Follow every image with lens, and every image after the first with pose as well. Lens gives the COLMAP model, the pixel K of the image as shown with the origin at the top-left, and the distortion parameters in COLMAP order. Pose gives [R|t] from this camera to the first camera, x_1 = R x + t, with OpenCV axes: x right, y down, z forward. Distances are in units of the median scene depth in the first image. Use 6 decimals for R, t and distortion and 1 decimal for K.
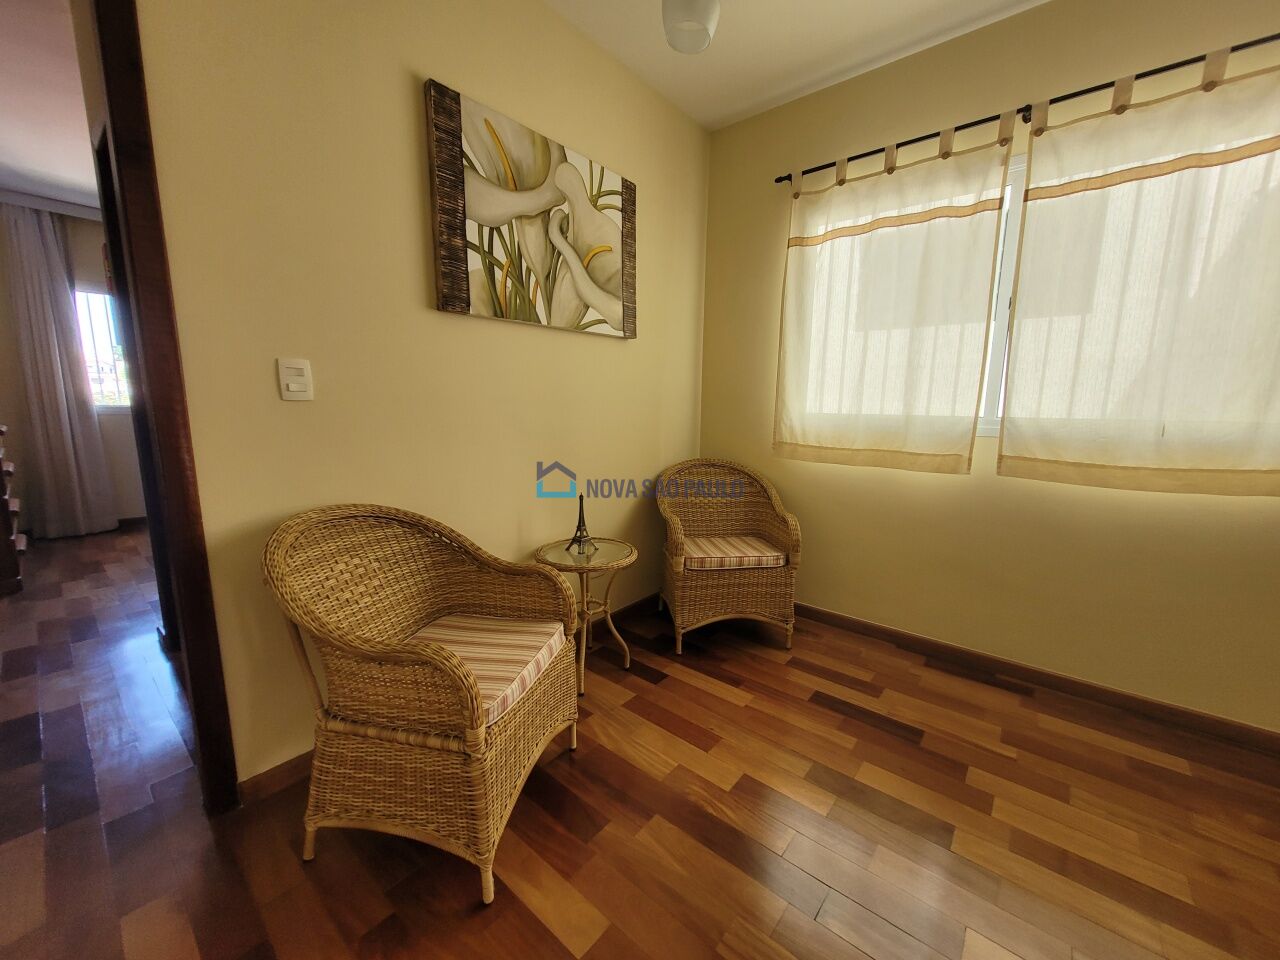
lens RADIAL K [[498.5, 0, 648.5], [0, 498.5, 484.2], [0, 0, 1]] dist [0.011814, -0.003713]
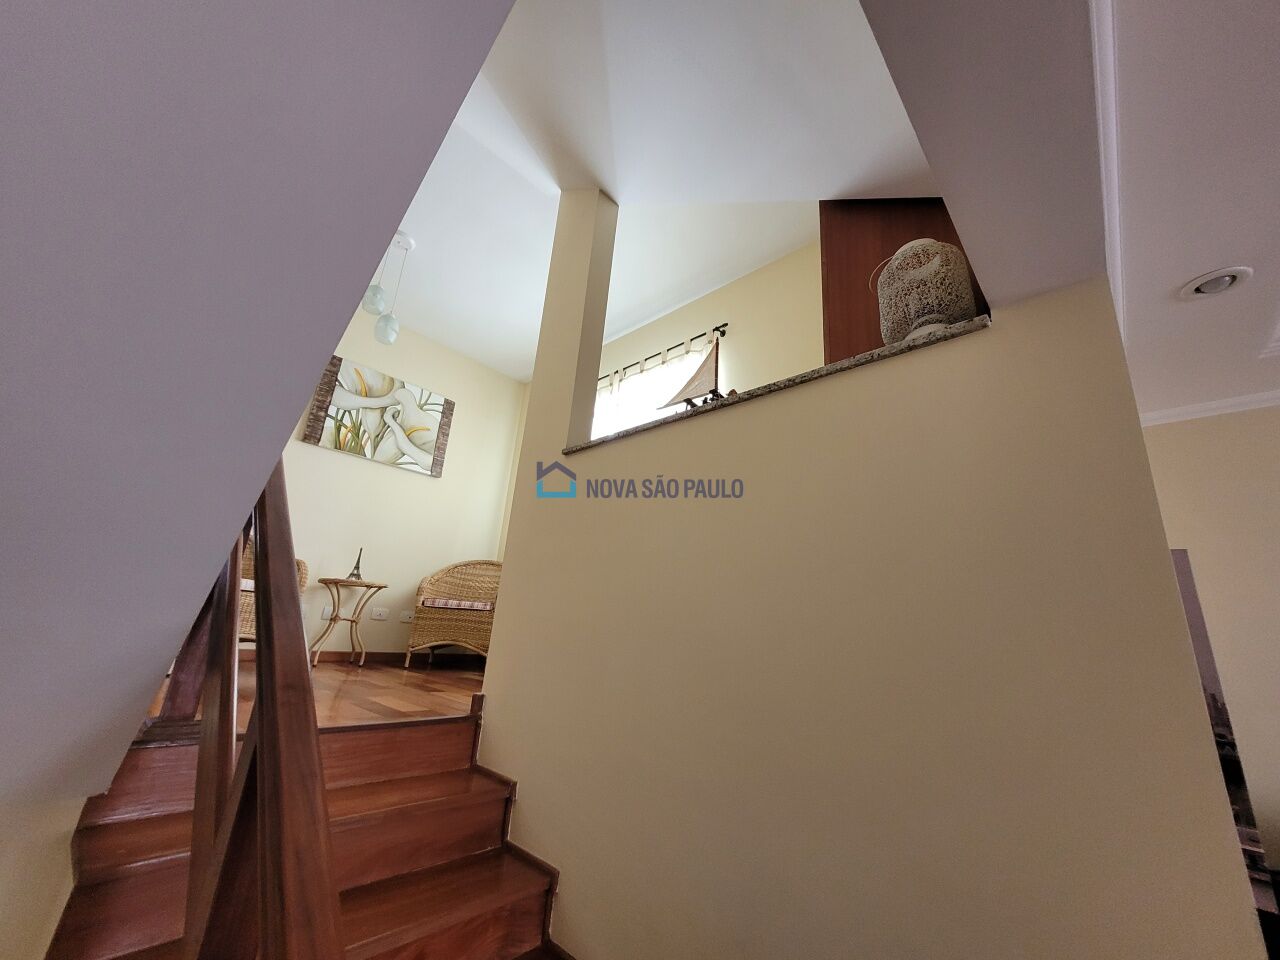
lens RADIAL K [[498.5, 0, 648.5], [0, 498.5, 484.2], [0, 0, 1]] dist [0.011814, -0.003713]
pose [[0.996650, 0.036028, -0.073426, 1.027906], [-0.064886, 0.894835, -0.441655, 0.554603], [0.049792, 0.444940, 0.894175, -0.609272]]
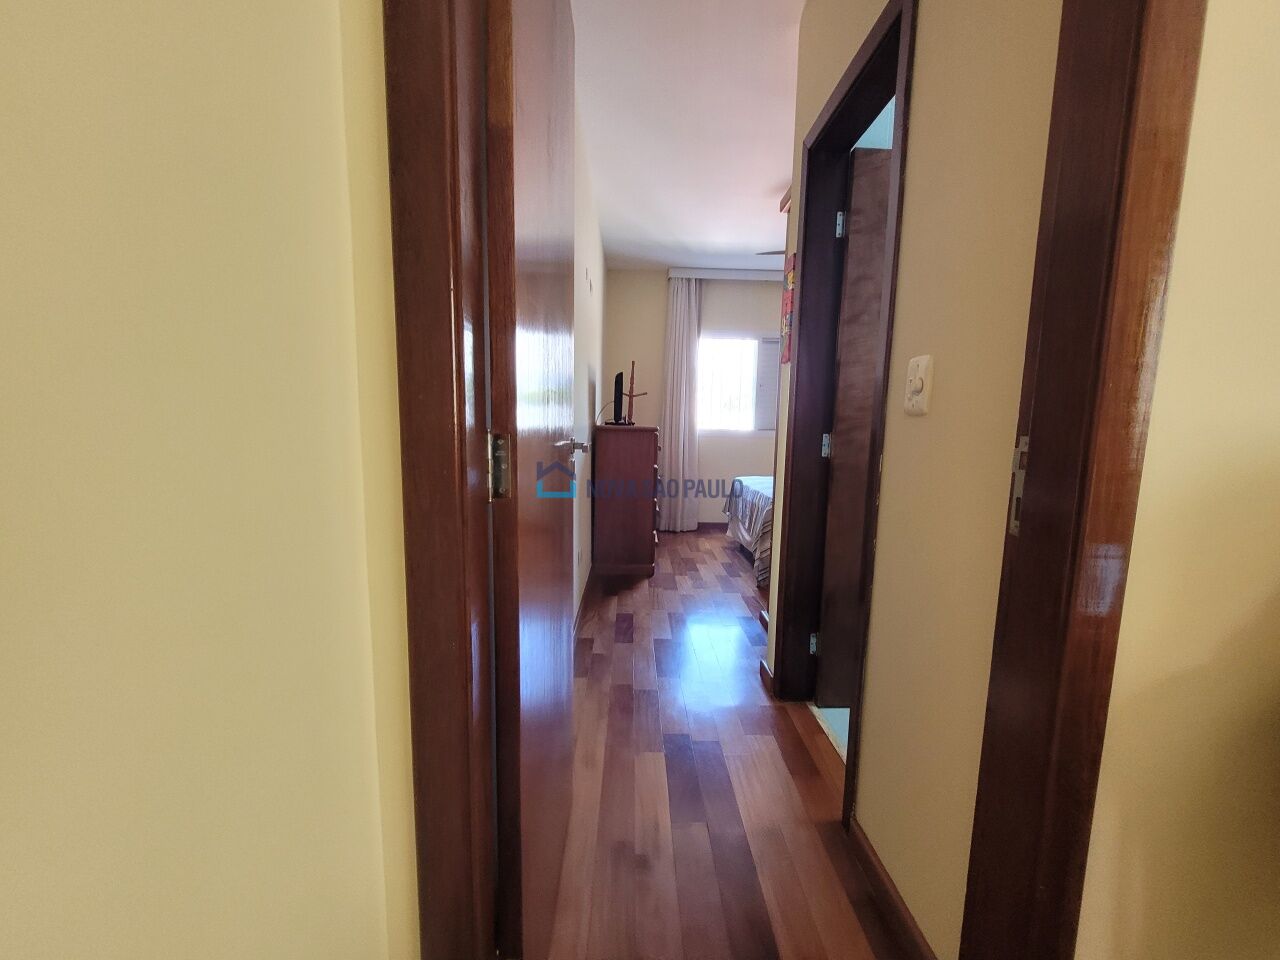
lens RADIAL K [[498.5, 0, 648.5], [0, 498.5, 484.2], [0, 0, 1]] dist [0.011814, -0.003713]
pose [[0.660054, 0.088998, -0.745928, -0.166897], [-0.125190, 0.992104, 0.007593, -0.010599], [0.740713, 0.088371, 0.665984, 0.069173]]
